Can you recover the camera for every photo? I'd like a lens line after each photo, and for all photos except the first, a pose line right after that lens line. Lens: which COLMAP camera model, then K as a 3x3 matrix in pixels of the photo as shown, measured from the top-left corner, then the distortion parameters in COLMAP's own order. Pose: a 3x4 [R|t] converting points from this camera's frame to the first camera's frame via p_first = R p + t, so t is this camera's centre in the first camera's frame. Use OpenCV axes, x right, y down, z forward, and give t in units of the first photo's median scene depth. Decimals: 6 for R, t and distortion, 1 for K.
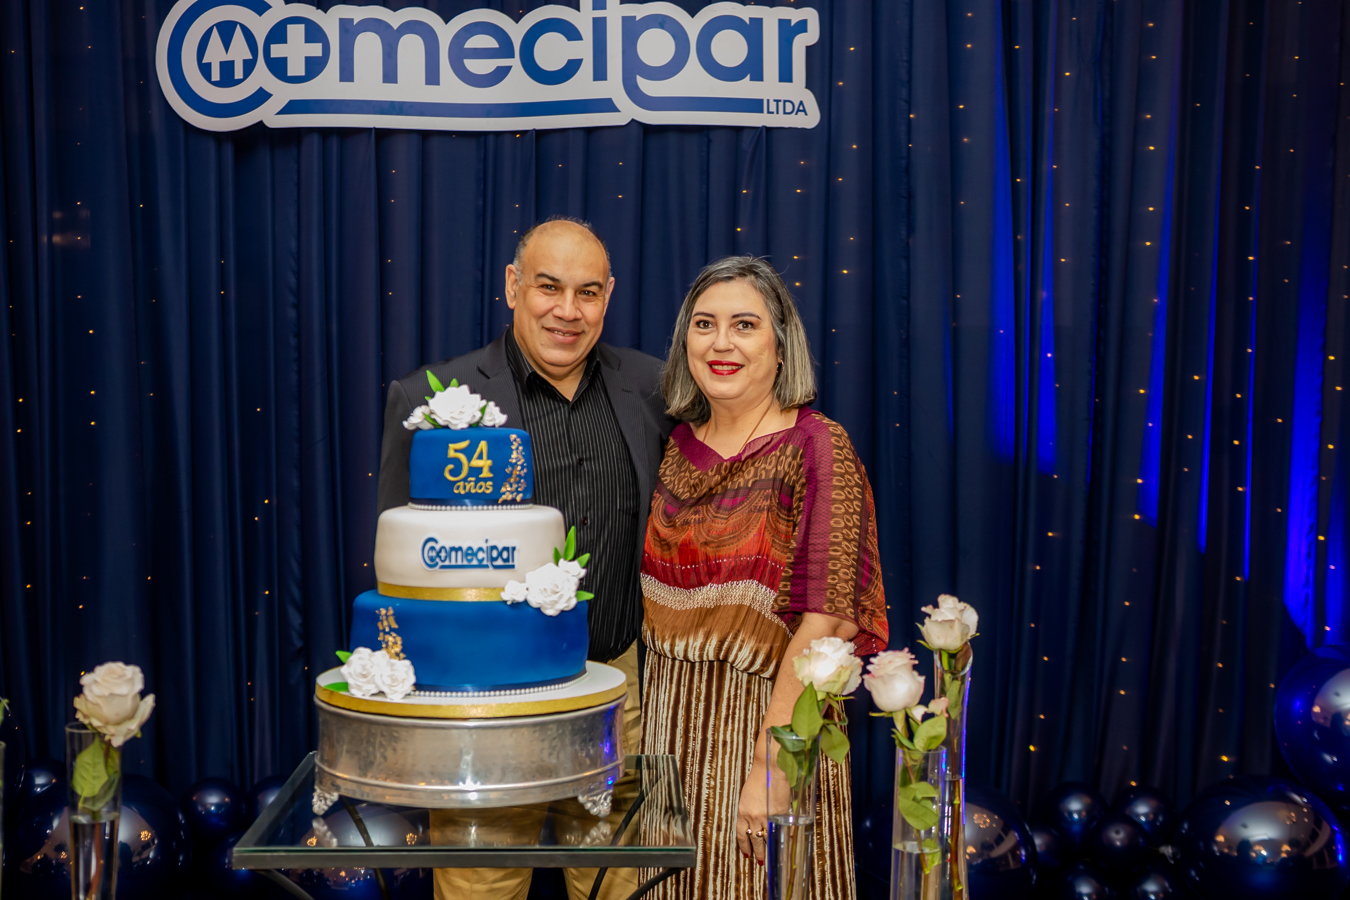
lens RADIAL K [[1678.5, 0, 675.0], [0, 1678.5, 450.0], [0, 0, 1]] dist [0.048823, 0.062940]
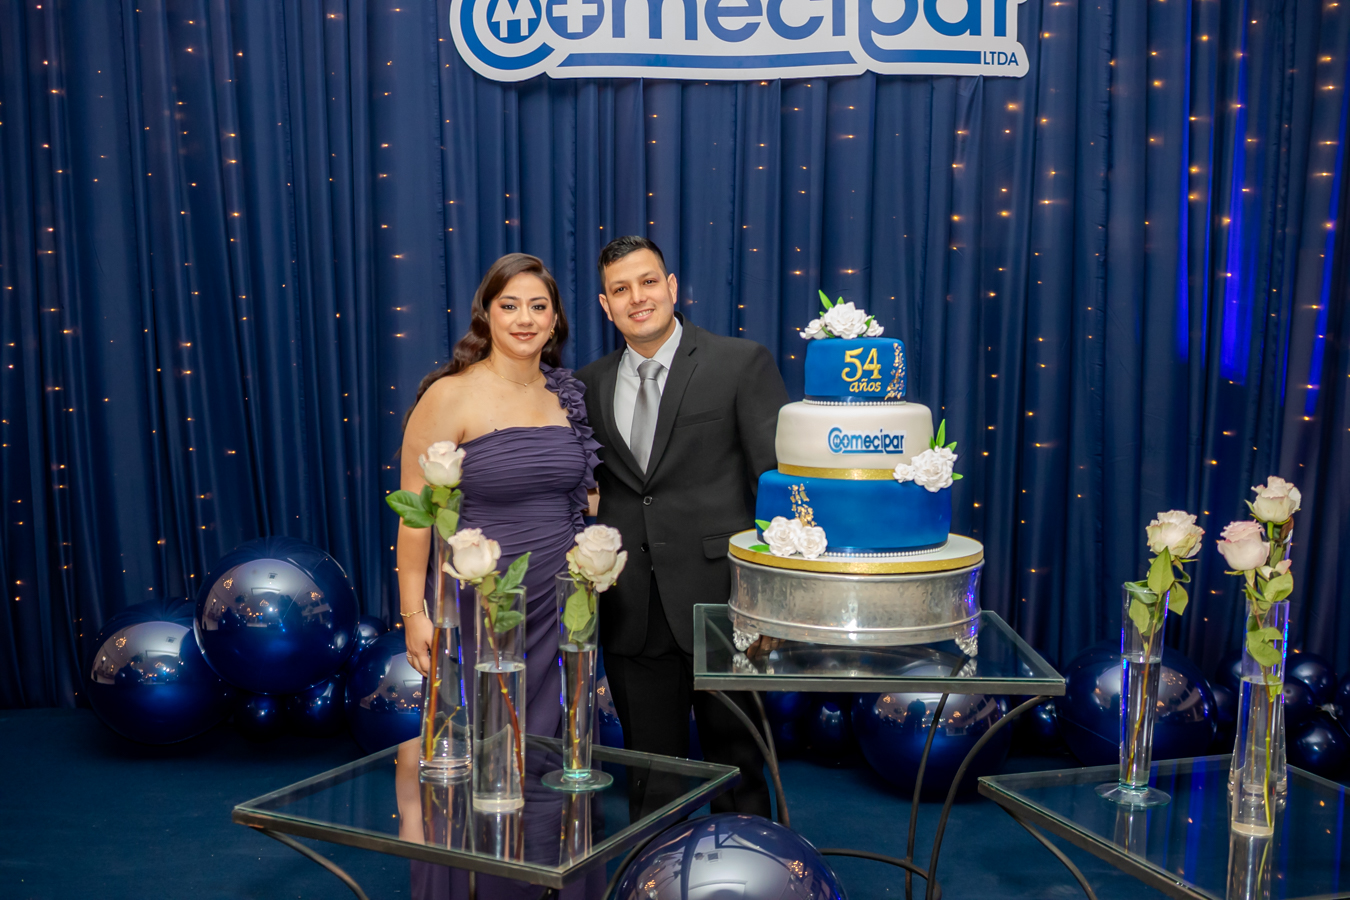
lens RADIAL K [[1531.7, 0, 675.0], [0, 1531.7, 450.0], [0, 0, 1]] dist [0.009031, 0.191601]
pose [[0.998949, 0.005635, -0.045481, -0.202672], [-0.002994, 0.998316, 0.057926, 0.003994], [0.045731, -0.057729, 0.997284, -0.112181]]
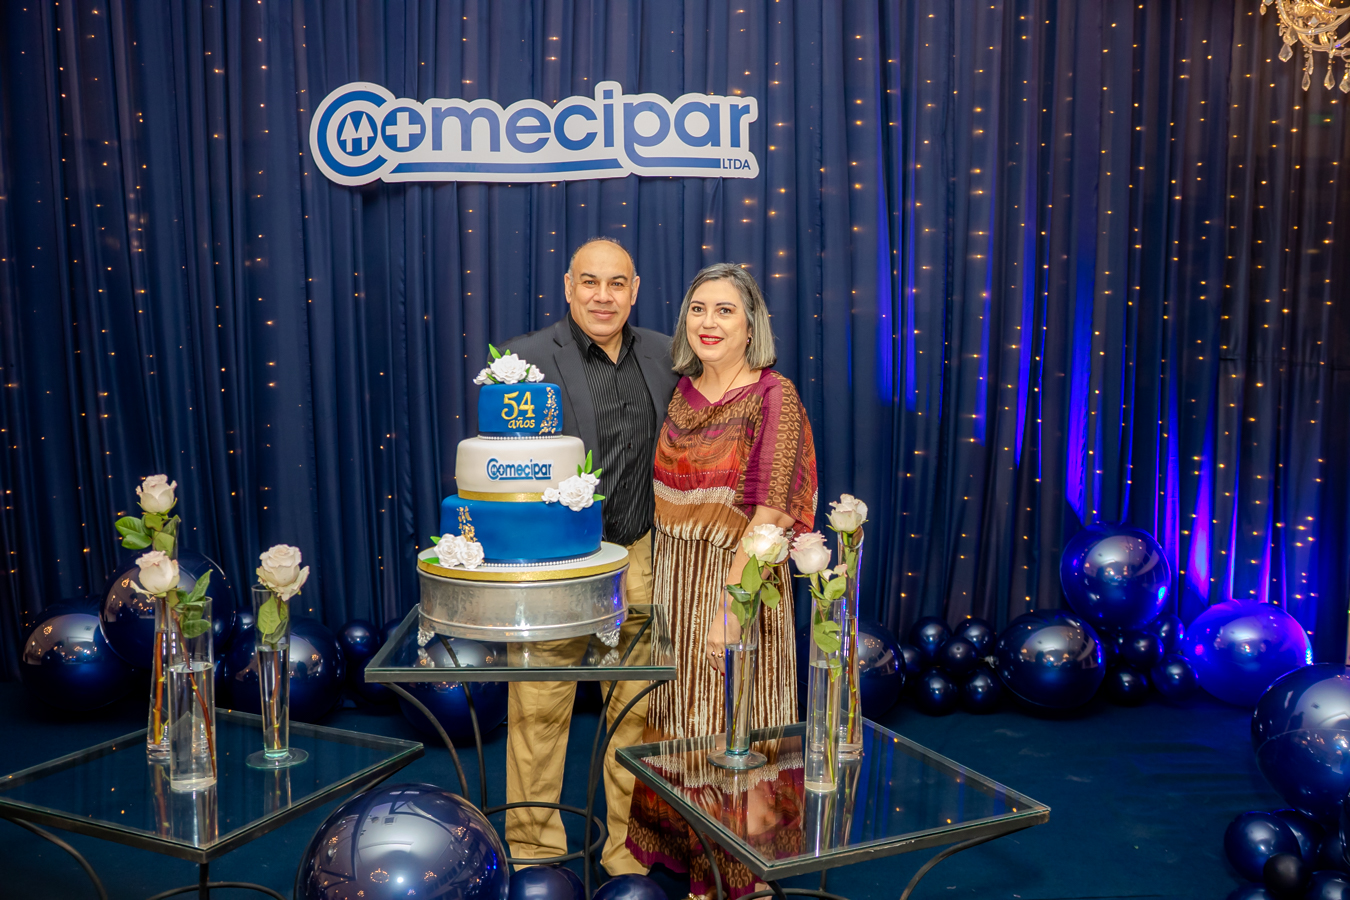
lens RADIAL K [[1123.9, 0, 675.0], [0, 1123.9, 450.0], [0, 0, 1]] dist [-0.085985, 0.121828]
pose [[0.999916, -0.010026, 0.008247, 0.004494], [0.009642, 0.998924, 0.045371, 0.001929], [-0.008693, -0.045288, 0.998936, 0.025977]]
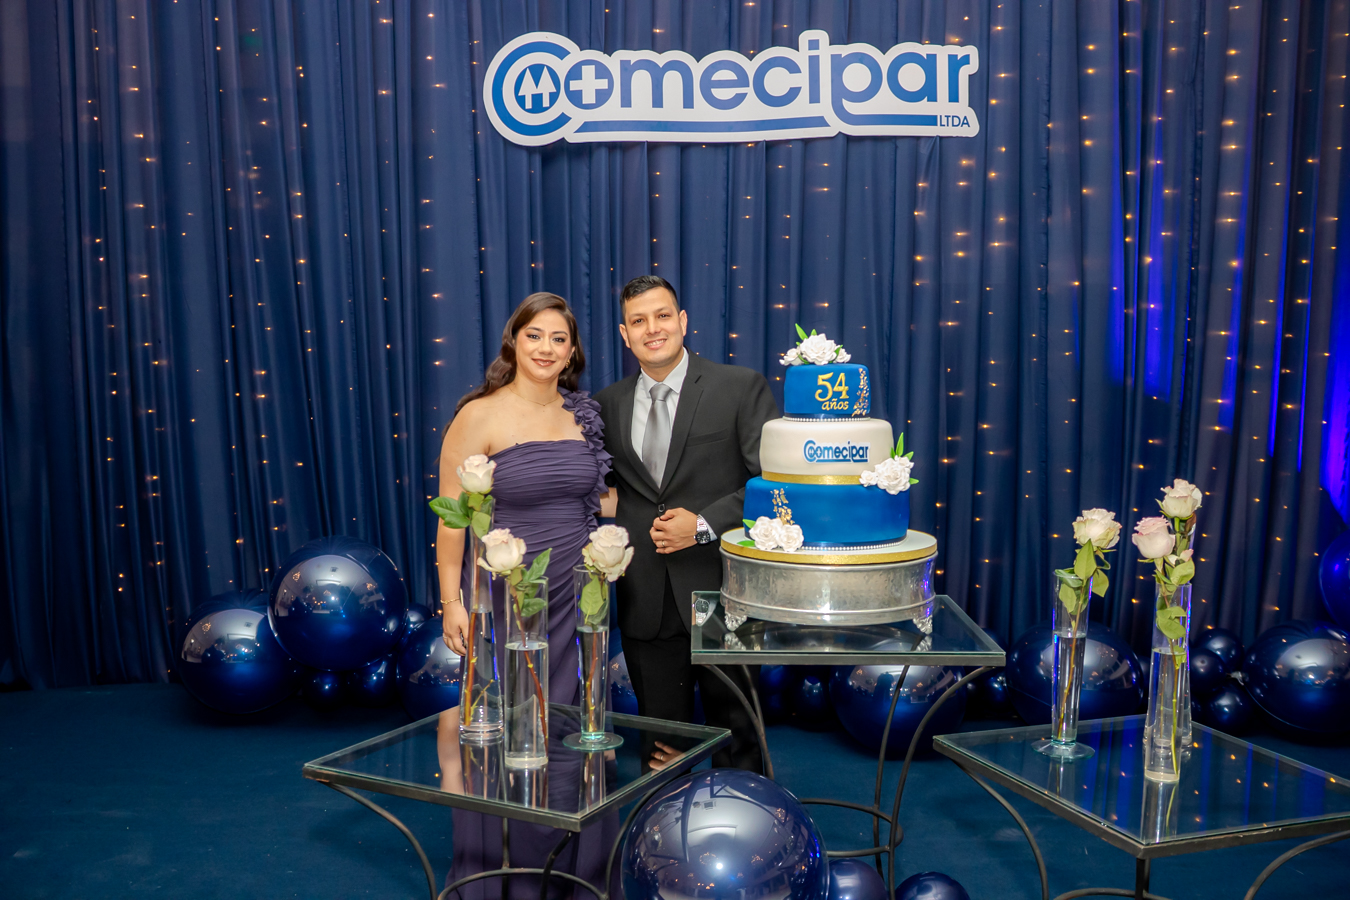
lens RADIAL K [[1332.9, 0, 675.0], [0, 1332.9, 450.0], [0, 0, 1]] dist [-0.053388, 0.259634]
pose [[0.998736, -0.002413, -0.050196, -0.195415], [0.005008, 0.998654, 0.051631, 0.000767], [0.050003, -0.051817, 0.997404, -0.137029]]
